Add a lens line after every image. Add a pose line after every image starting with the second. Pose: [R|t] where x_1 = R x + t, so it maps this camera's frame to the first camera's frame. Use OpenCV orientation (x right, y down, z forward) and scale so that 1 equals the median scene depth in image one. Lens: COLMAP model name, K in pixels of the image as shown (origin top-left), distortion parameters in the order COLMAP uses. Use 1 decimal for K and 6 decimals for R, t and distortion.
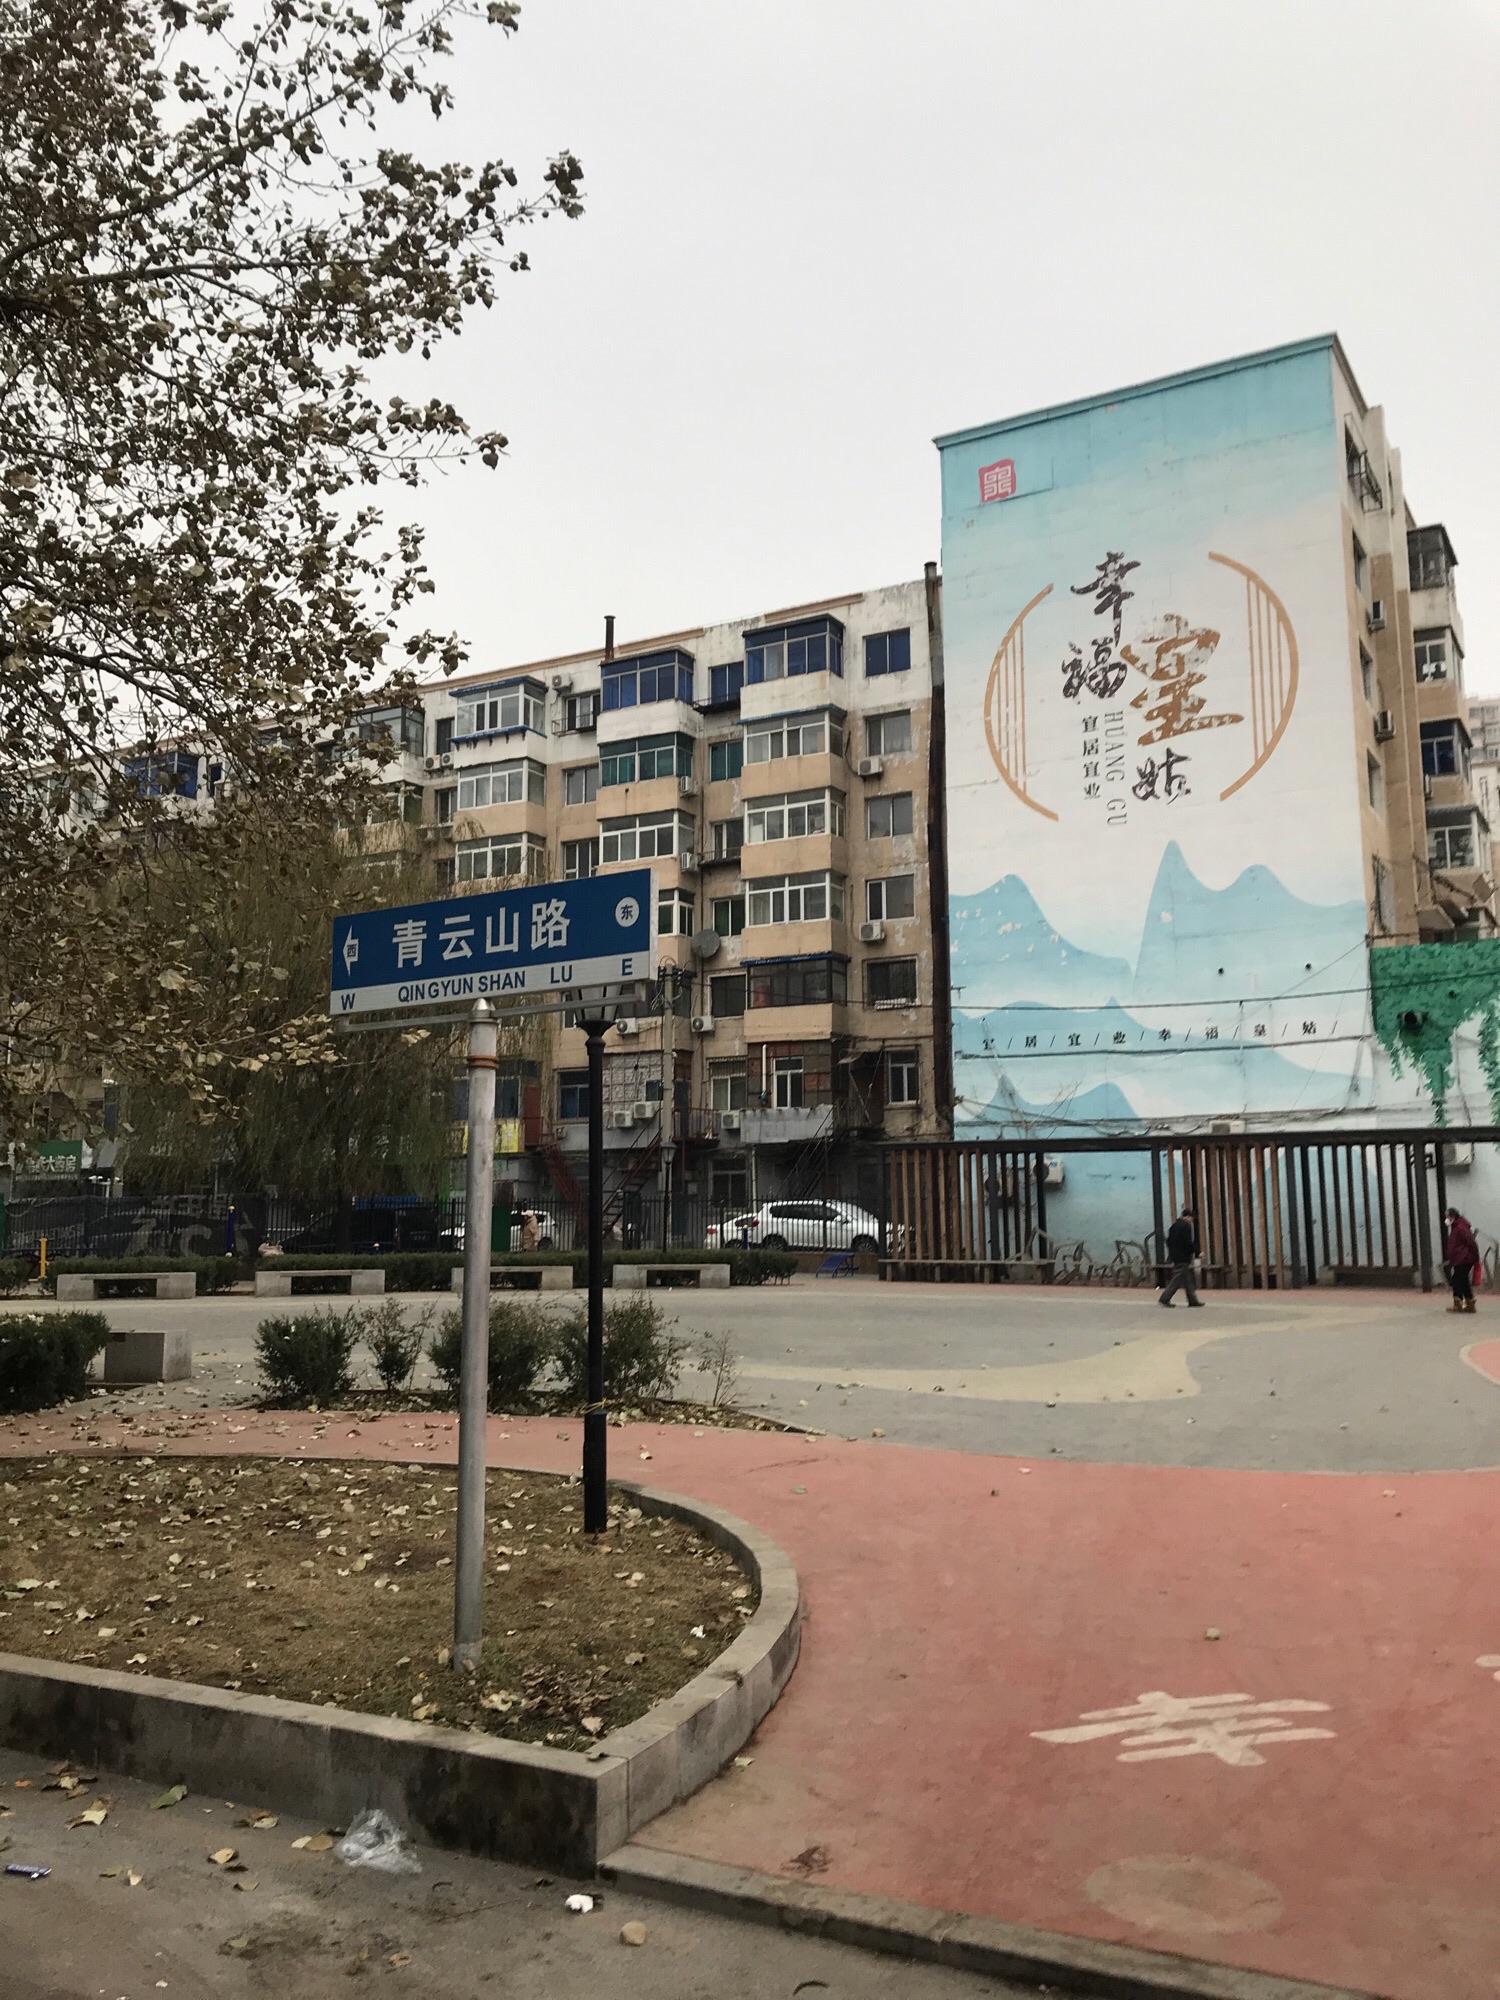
lens RADIAL K [[1567.5, 0, 754.0], [0, 1567.5, 999.1], [0, 0, 1]] dist [0.046052, -0.069595]
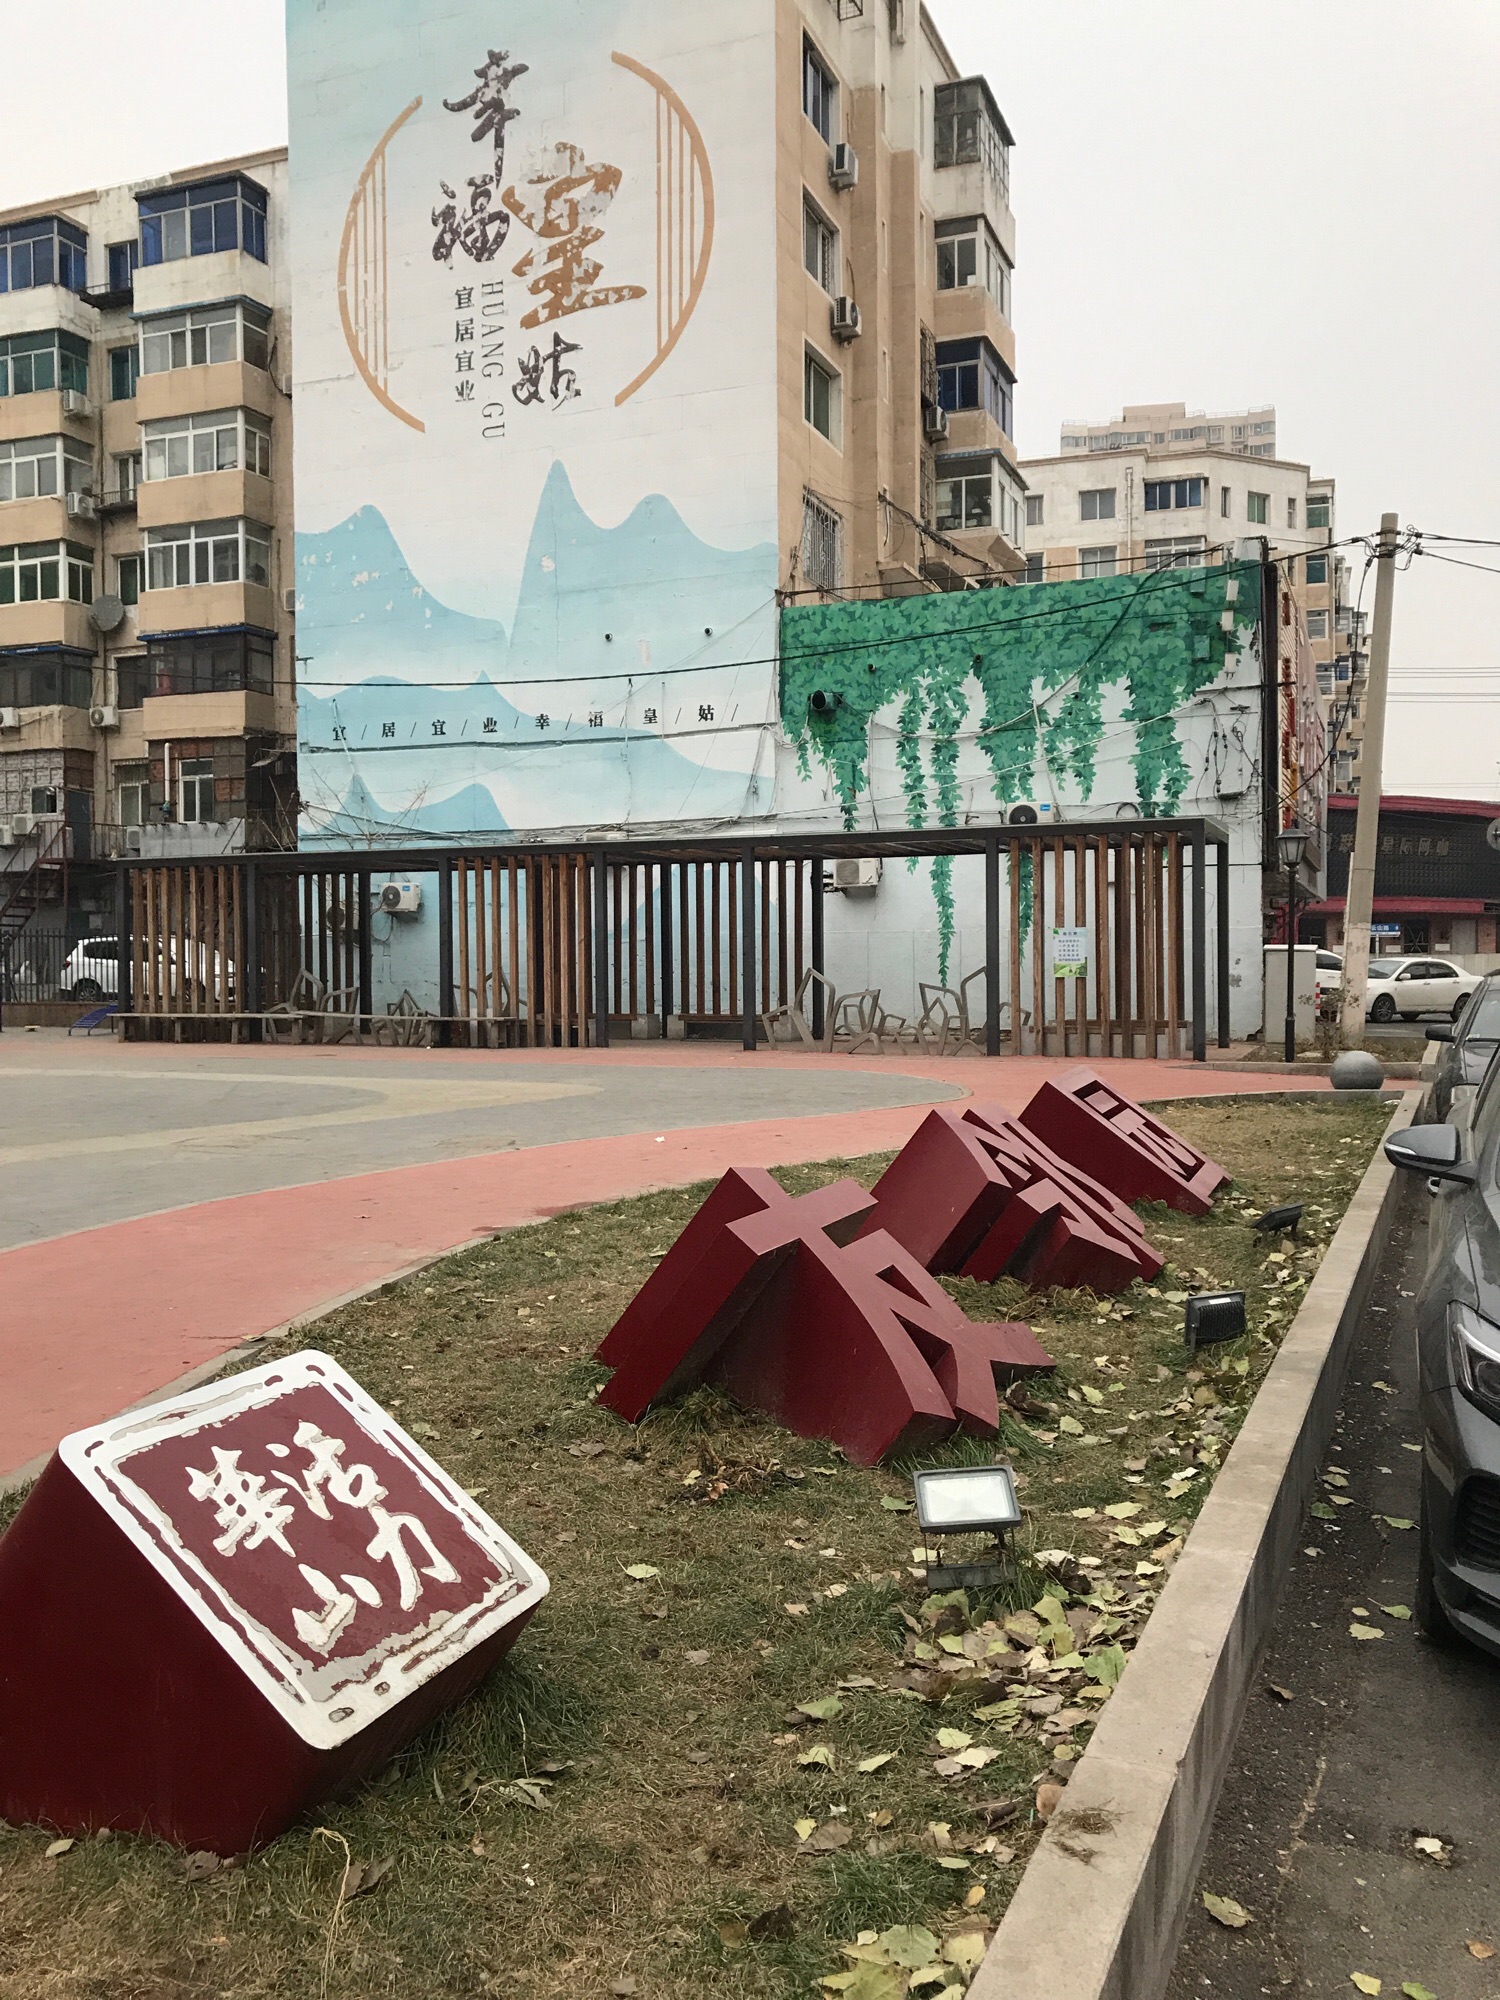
lens RADIAL K [[1567.5, 0, 760.4], [0, 1567.5, 999.5], [0, 0, 1]] dist [0.046052, -0.069595]
pose [[0.990461, -0.007921, 0.137569, 0.246091], [-0.015040, 0.986168, 0.165067, 0.026792], [-0.136973, -0.165561, 0.976641, 0.196800]]
